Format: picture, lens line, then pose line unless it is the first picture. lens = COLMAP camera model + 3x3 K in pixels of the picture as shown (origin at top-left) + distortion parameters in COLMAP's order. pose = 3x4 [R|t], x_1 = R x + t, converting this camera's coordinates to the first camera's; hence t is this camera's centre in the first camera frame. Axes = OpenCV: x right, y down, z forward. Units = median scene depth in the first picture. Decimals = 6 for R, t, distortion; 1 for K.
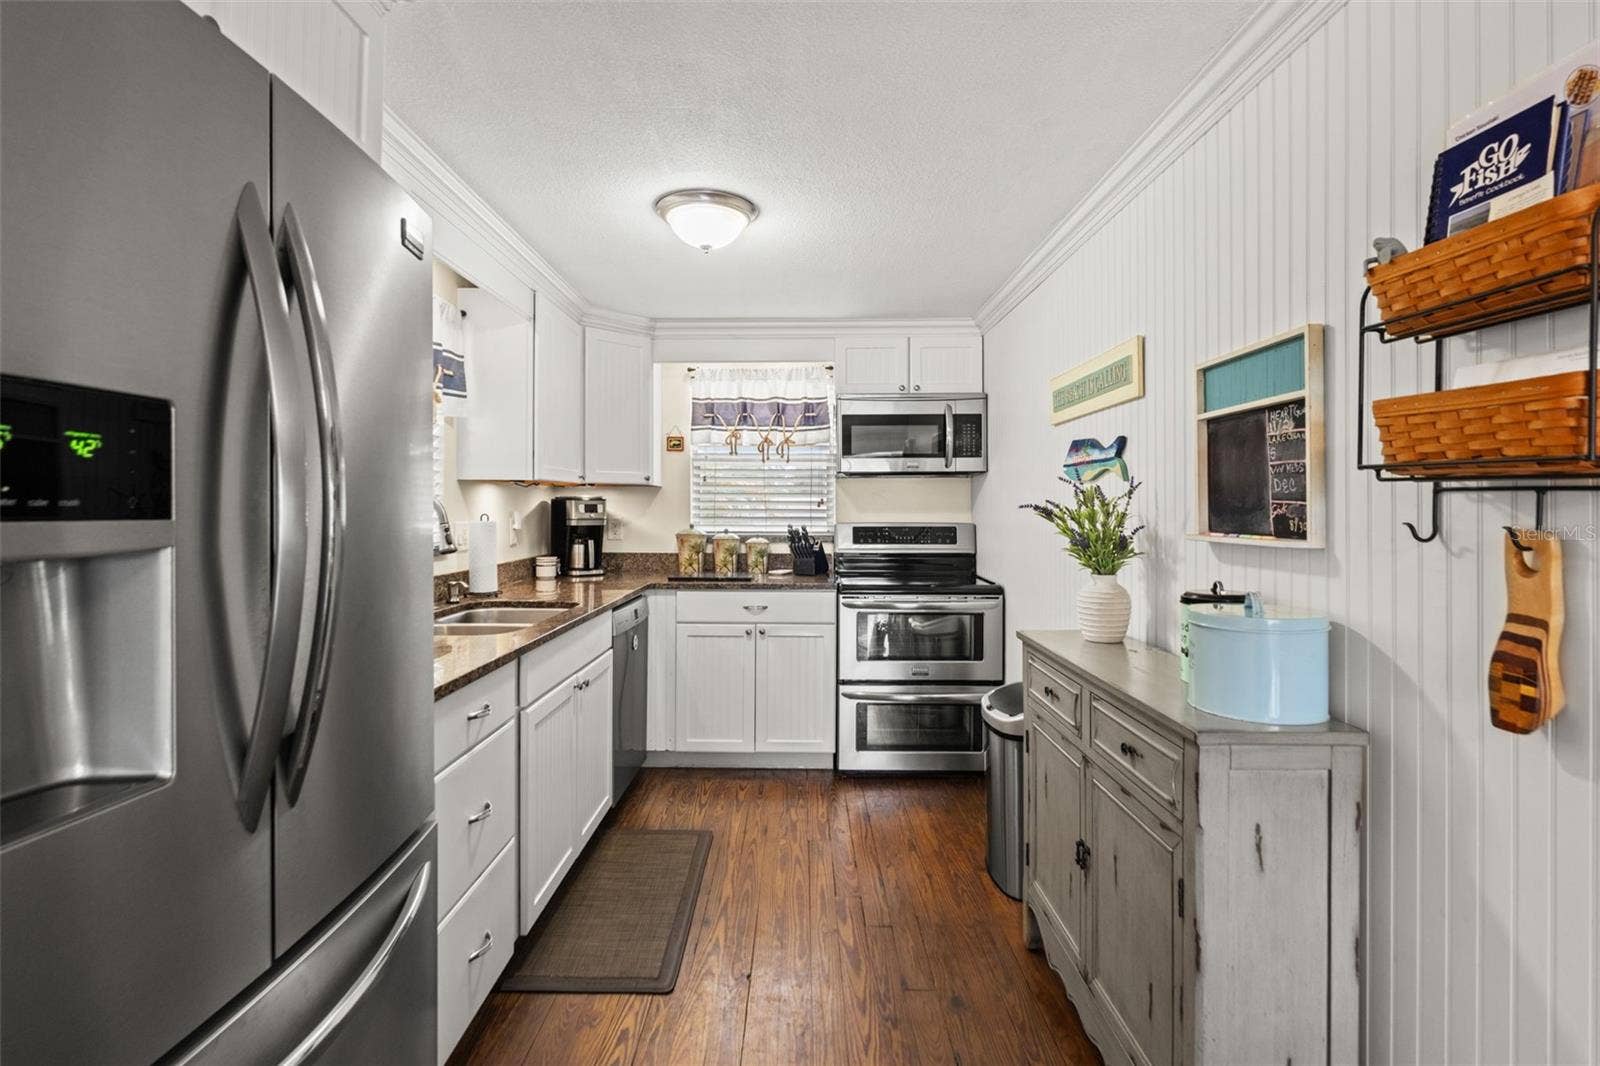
lens RADIAL K [[730.8, 0, 797.6], [0, 730.8, 515.1], [0, 0, 1]] dist [-0.001483, -0.000165]
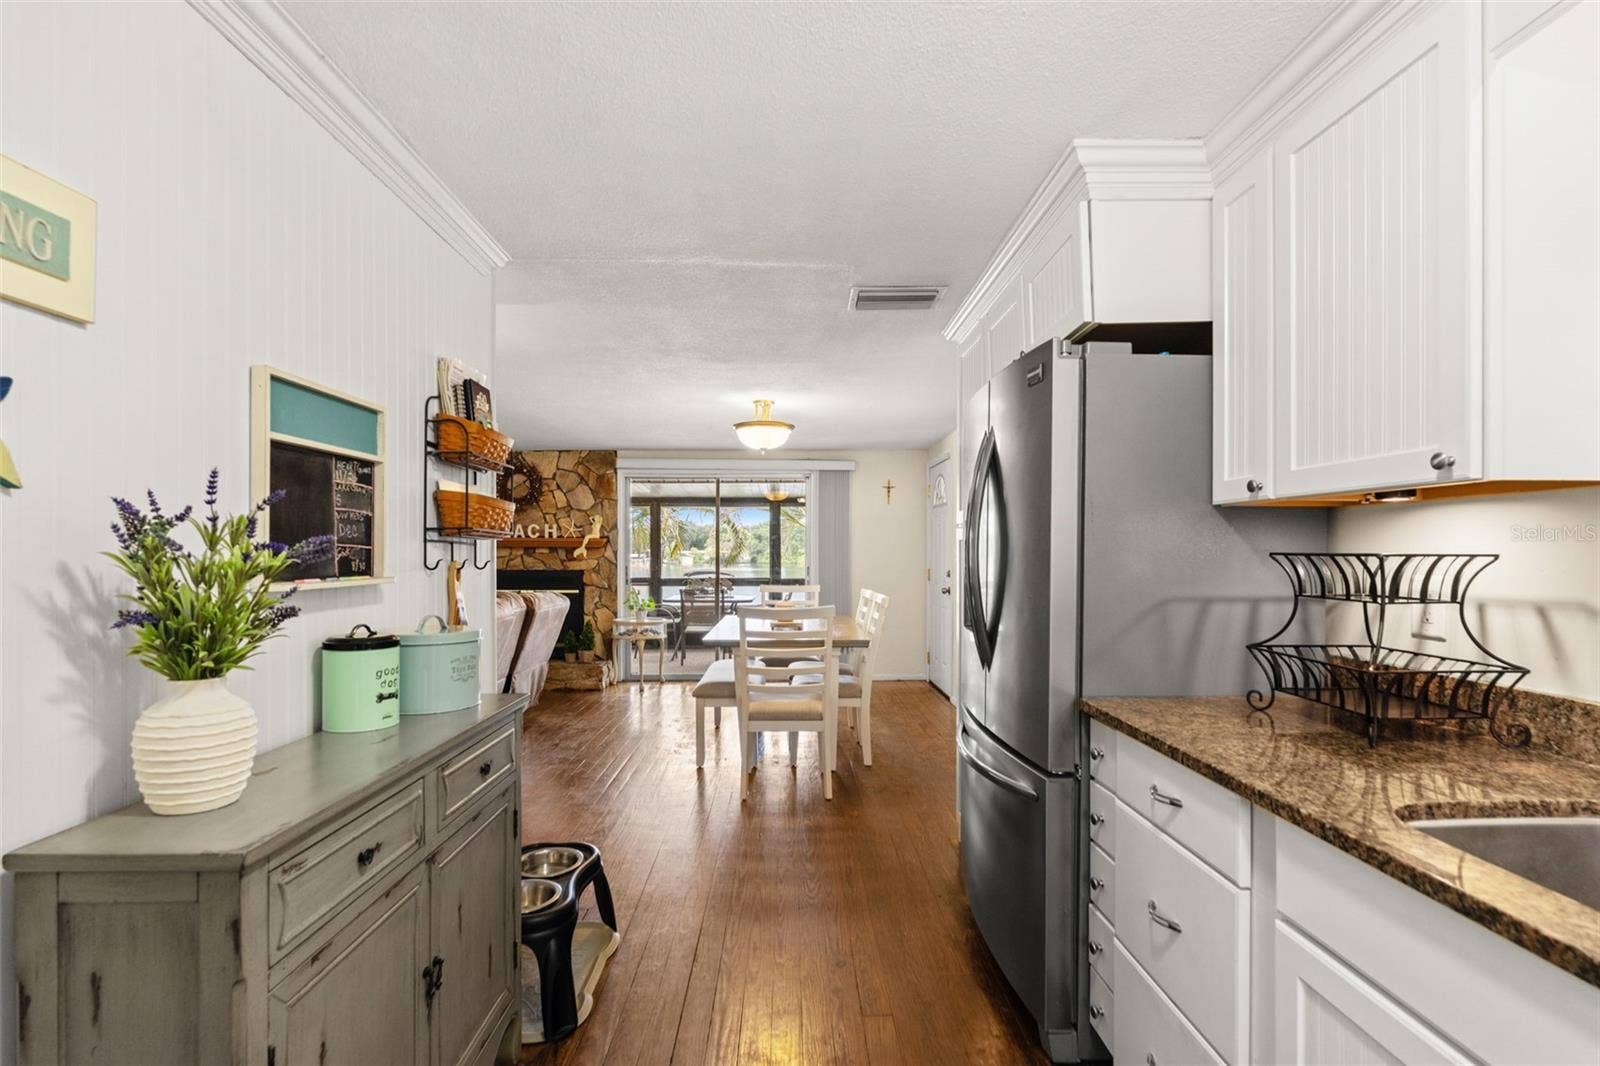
lens RADIAL K [[730.8, 0, 799.3], [0, 730.8, 542.3], [0, 0, 1]] dist [-0.001483, -0.000165]
pose [[-0.999508, -0.000189, -0.031370, 0.003566], [-0.000366, 0.999984, 0.005624, -0.009879], [0.031369, 0.005633, -0.999492, 0.716358]]
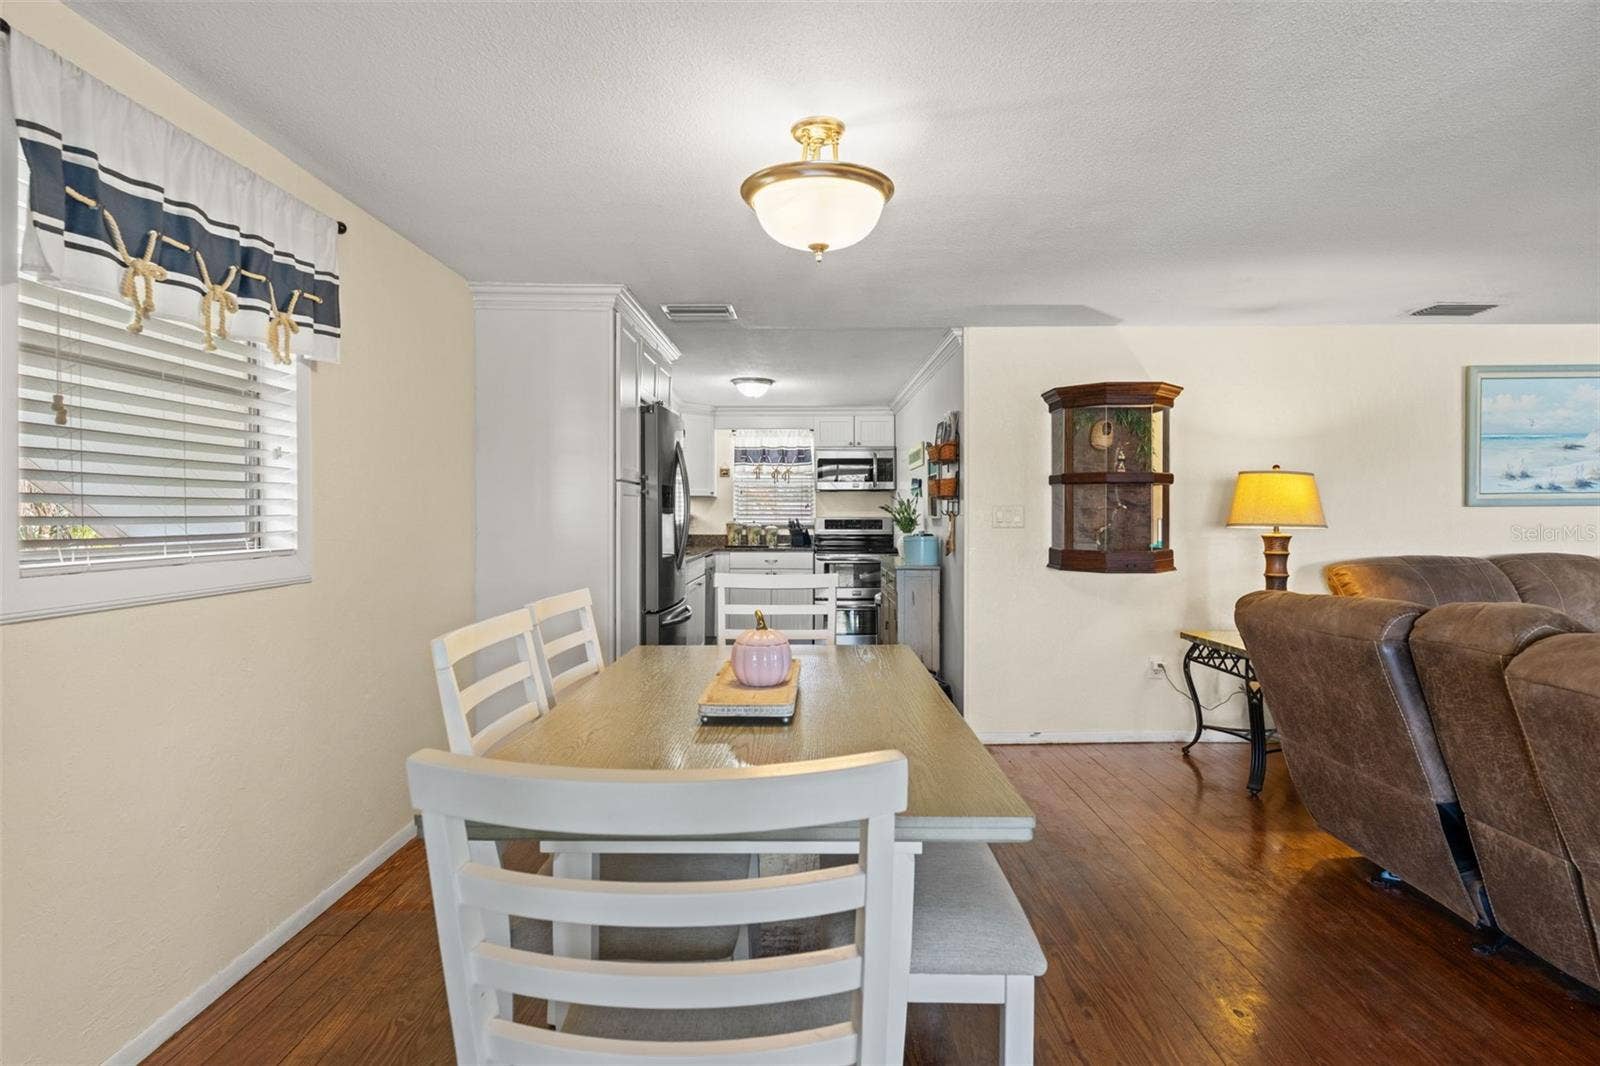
lens RADIAL K [[730.8, 0, 800.6], [0, 730.8, 522.0], [0, 0, 1]] dist [-0.001483, -0.000165]
pose [[0.999970, 0.001279, -0.007593, 0.030704], [-0.001333, 0.999975, -0.007011, 0.034903], [0.007584, 0.007021, 0.999947, -0.801470]]
